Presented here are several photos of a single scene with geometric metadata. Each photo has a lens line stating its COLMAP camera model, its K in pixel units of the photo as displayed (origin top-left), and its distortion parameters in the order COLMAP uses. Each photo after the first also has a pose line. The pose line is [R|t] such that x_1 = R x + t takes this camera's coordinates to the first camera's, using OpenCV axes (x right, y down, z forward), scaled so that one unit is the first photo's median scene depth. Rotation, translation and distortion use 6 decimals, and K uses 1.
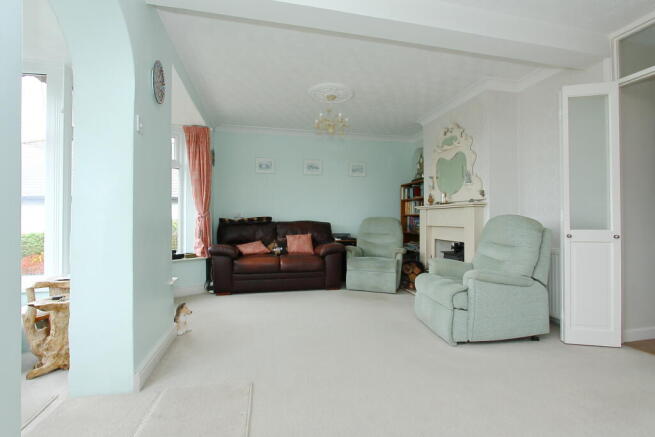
lens RADIAL K [[308.8, 0, 327.5], [0, 308.8, 218.5], [0, 0, 1]] dist [-0.000847, 0.000086]
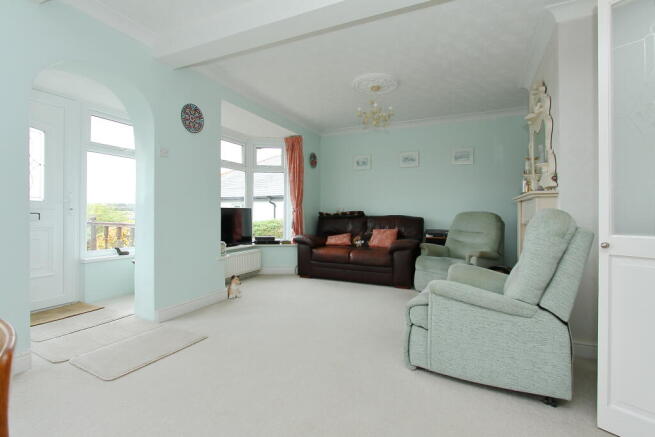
lens RADIAL K [[303.8, 0, 327.4], [0, 303.8, 213.5], [0, 0, 1]] dist [-0.000727, 0.000046]
pose [[0.792272, 0.007781, -0.610119, 0.403203], [-0.006490, 0.999970, 0.004325, -0.001049], [0.610134, 0.000534, 0.792298, 0.127122]]
